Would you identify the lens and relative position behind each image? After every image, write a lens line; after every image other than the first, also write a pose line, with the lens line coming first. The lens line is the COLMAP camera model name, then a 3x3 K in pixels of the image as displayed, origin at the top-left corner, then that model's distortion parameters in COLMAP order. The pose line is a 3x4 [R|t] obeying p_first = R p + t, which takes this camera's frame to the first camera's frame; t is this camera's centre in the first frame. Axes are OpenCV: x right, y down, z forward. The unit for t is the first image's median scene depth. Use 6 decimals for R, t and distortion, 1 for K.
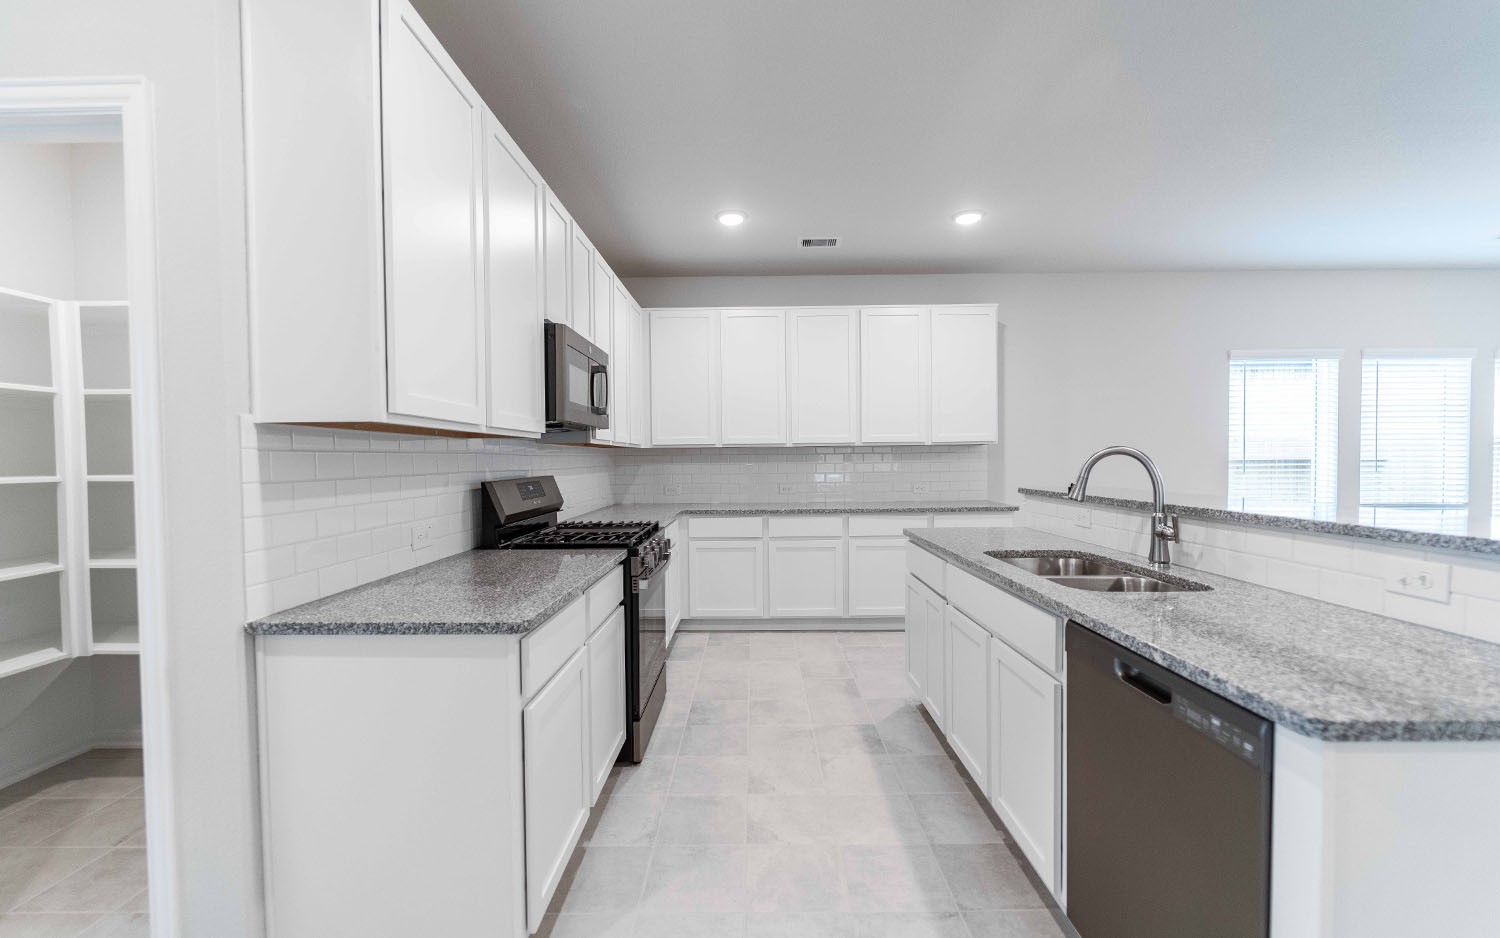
lens RADIAL K [[610.7, 0, 753.6], [0, 610.7, 473.7], [0, 0, 1]] dist [-0.003024, -0.000590]
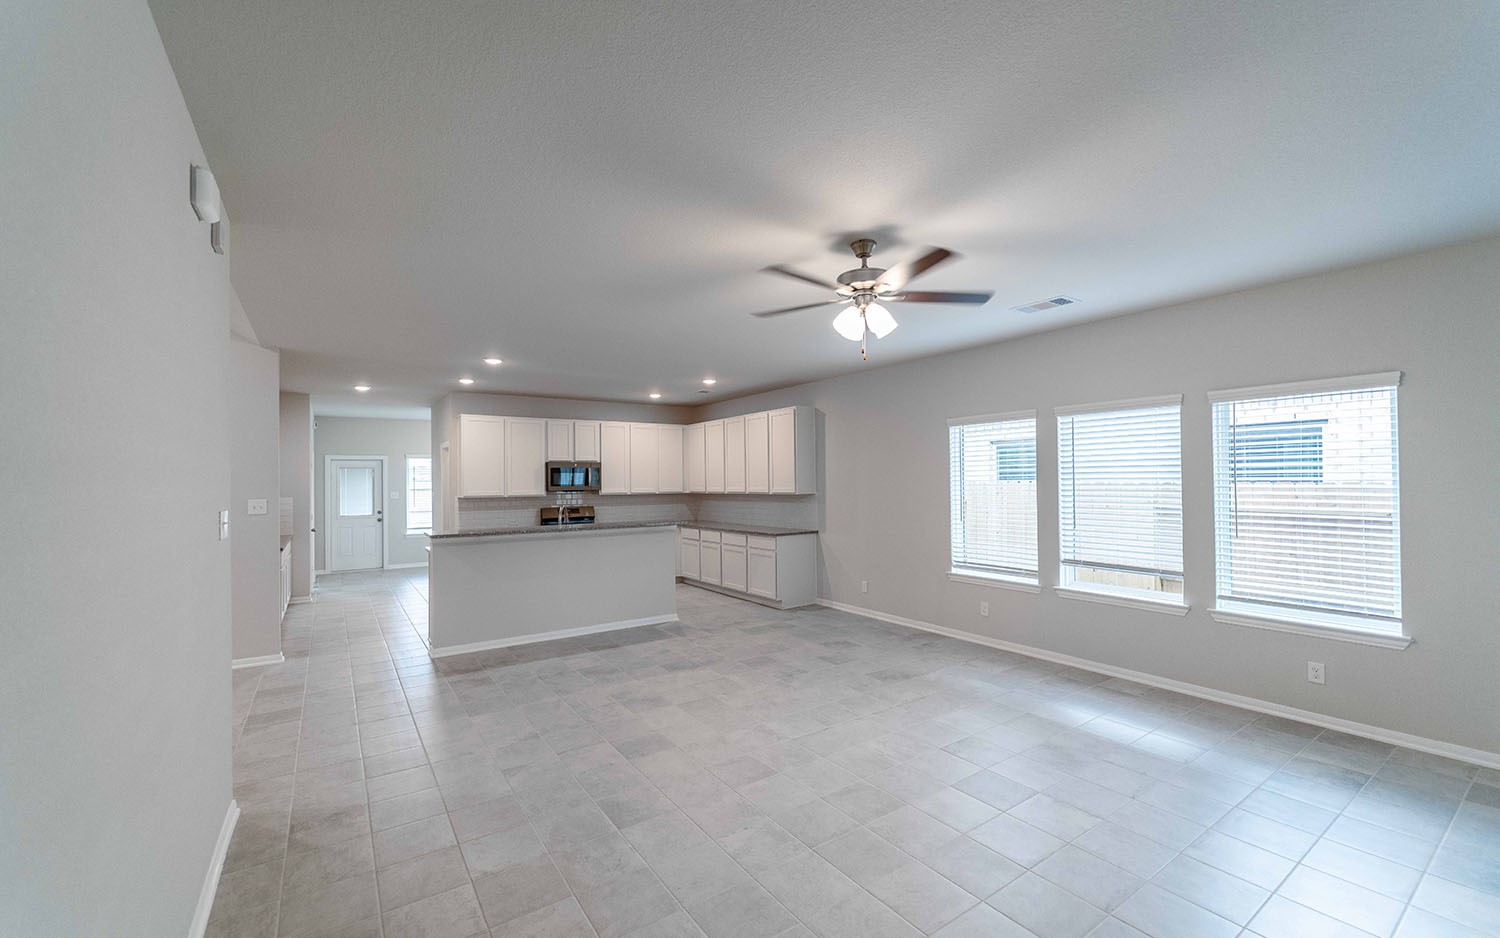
lens RADIAL K [[610.7, 0, 749.2], [0, 610.7, 476.6], [0, 0, 1]] dist [-0.003024, -0.000590]
pose [[0.574179, -0.003616, -0.818722, 2.418291], [-0.015436, 0.999765, -0.015241, -0.102329], [0.818584, 0.021389, 0.573988, -0.011306]]
